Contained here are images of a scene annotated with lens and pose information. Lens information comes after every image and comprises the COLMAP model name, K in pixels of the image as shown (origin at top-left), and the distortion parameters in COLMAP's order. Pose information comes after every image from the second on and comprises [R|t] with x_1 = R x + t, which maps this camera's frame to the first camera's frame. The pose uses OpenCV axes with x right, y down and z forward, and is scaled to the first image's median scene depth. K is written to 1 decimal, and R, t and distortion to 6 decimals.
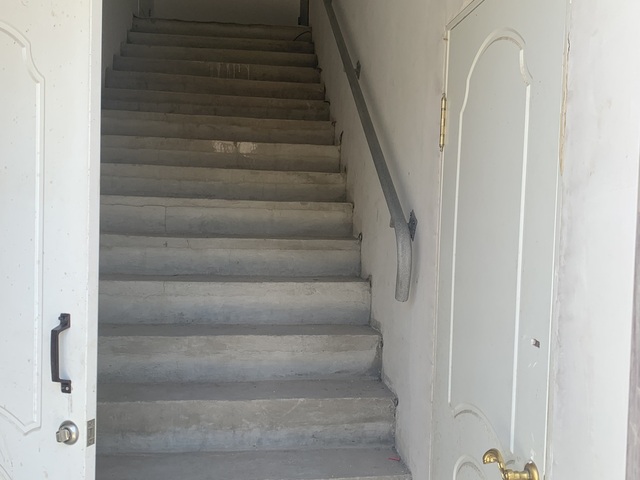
lens RADIAL K [[633.7, 0, 320.0], [0, 633.7, 240.0], [0, 0, 1]] dist [0.125943, -0.324331]
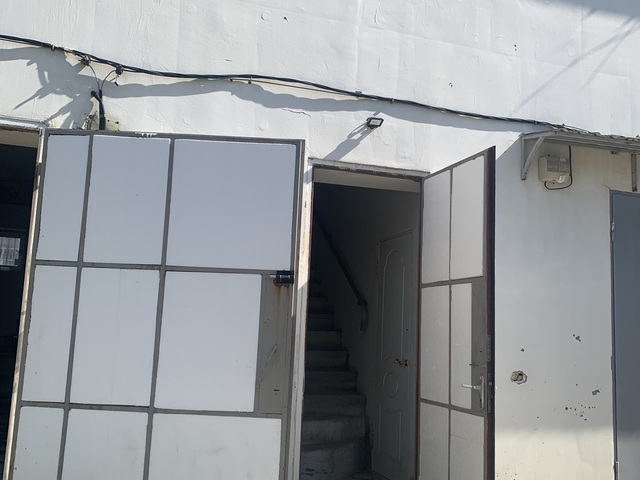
lens RADIAL K [[633.7, 0, 320.0], [0, 633.7, 240.0], [0, 0, 1]] dist [0.125943, -0.324331]
pose [[0.982385, 0.034232, 0.183705, -0.525128], [-0.002872, 0.985728, -0.168321, 0.153198], [-0.186845, 0.164829, 0.968463, -1.575561]]
